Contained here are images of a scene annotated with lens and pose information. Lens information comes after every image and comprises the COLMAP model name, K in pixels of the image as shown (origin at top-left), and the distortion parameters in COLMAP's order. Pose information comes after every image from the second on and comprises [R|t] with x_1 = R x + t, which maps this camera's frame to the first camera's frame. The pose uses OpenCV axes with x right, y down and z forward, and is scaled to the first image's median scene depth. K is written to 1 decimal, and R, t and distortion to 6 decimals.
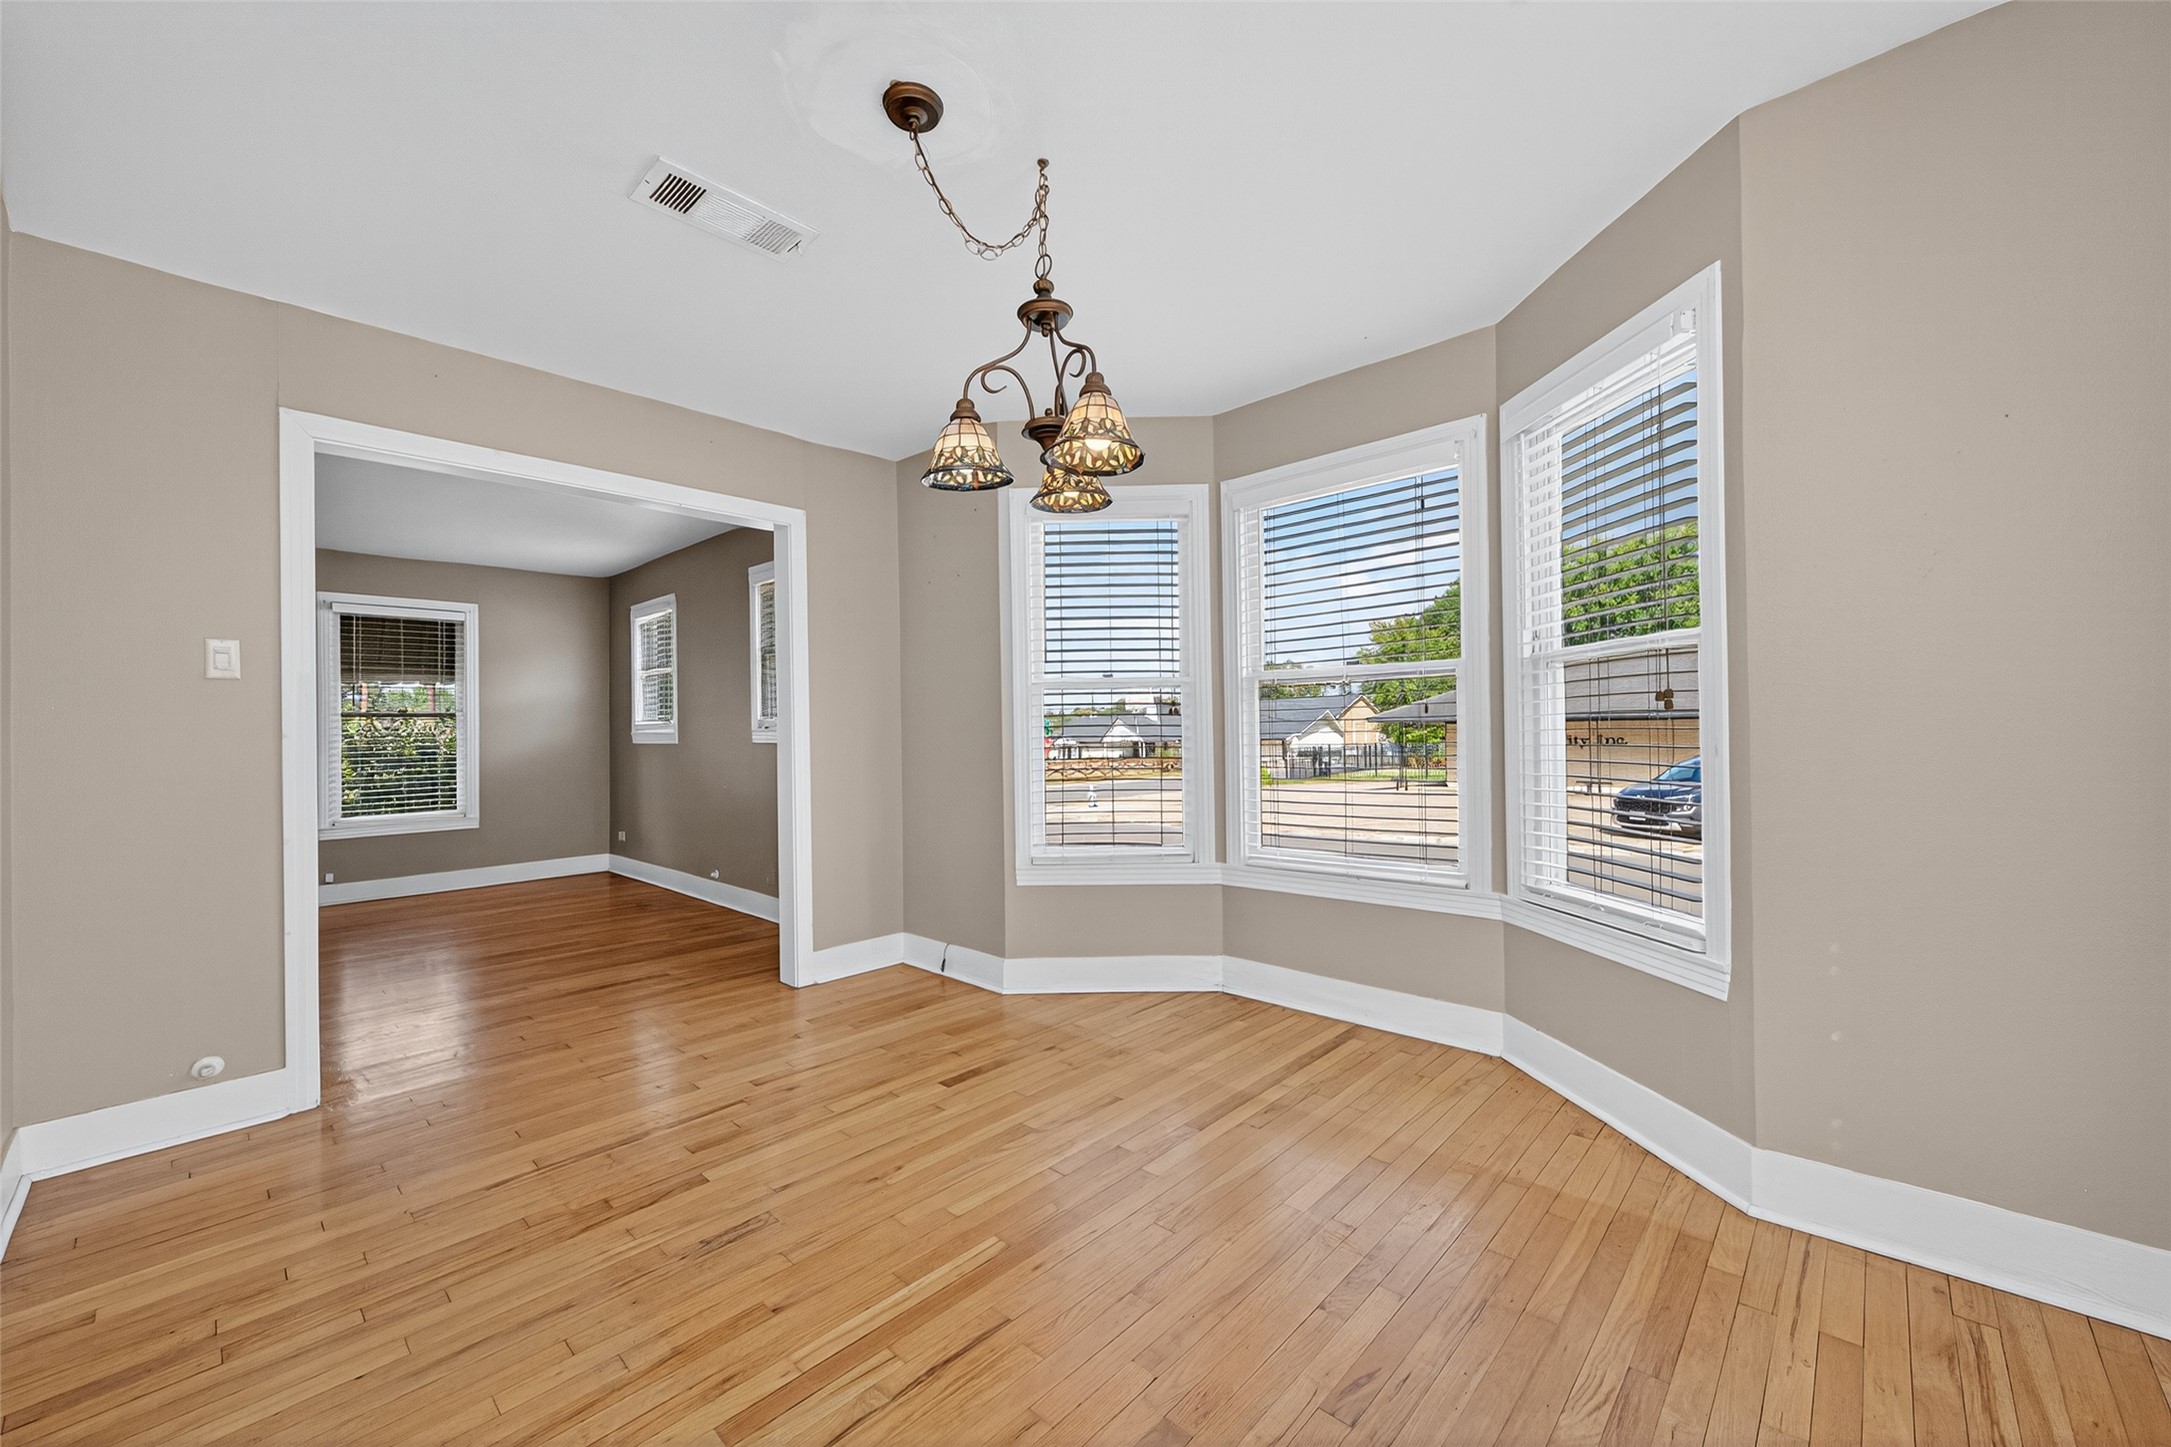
lens RADIAL K [[842.8, 0, 1094.8], [0, 842.8, 733.2], [0, 0, 1]] dist [0.003226, -0.000100]
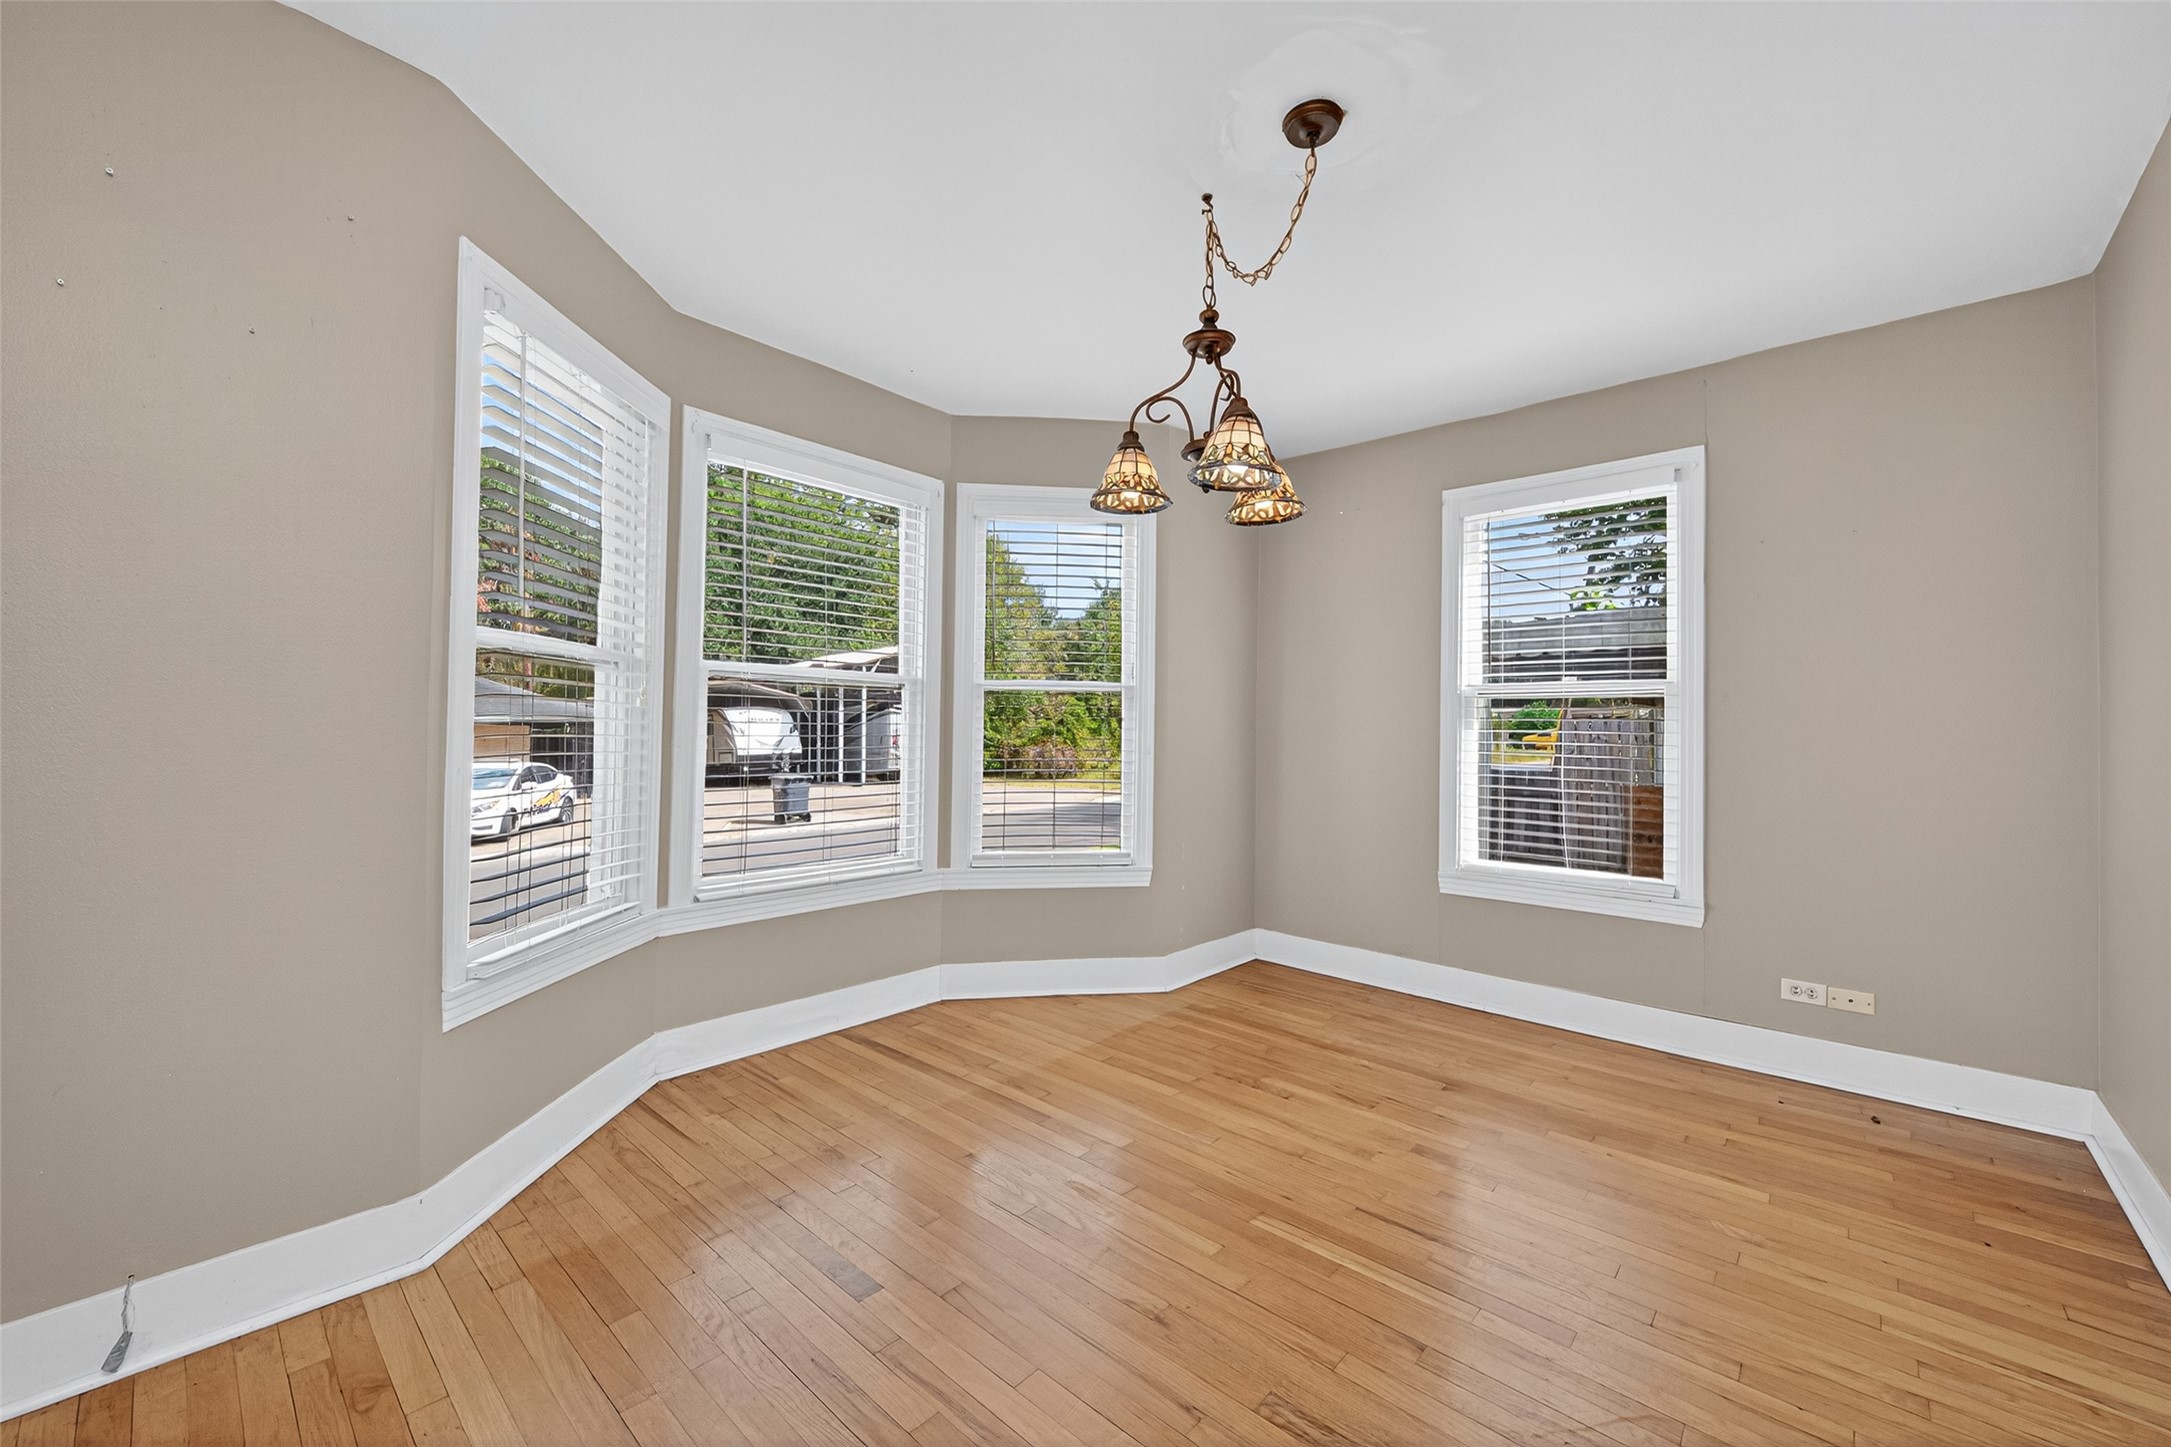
lens RADIAL K [[842.8, 0, 1087.8], [0, 842.8, 719.7], [0, 0, 1]] dist [0.003226, -0.000100]
pose [[-0.006625, 0.031674, 0.999476, -0.781883], [-0.007055, 0.999472, -0.031720, 0.010153], [-0.999953, -0.007261, -0.006398, 0.808419]]
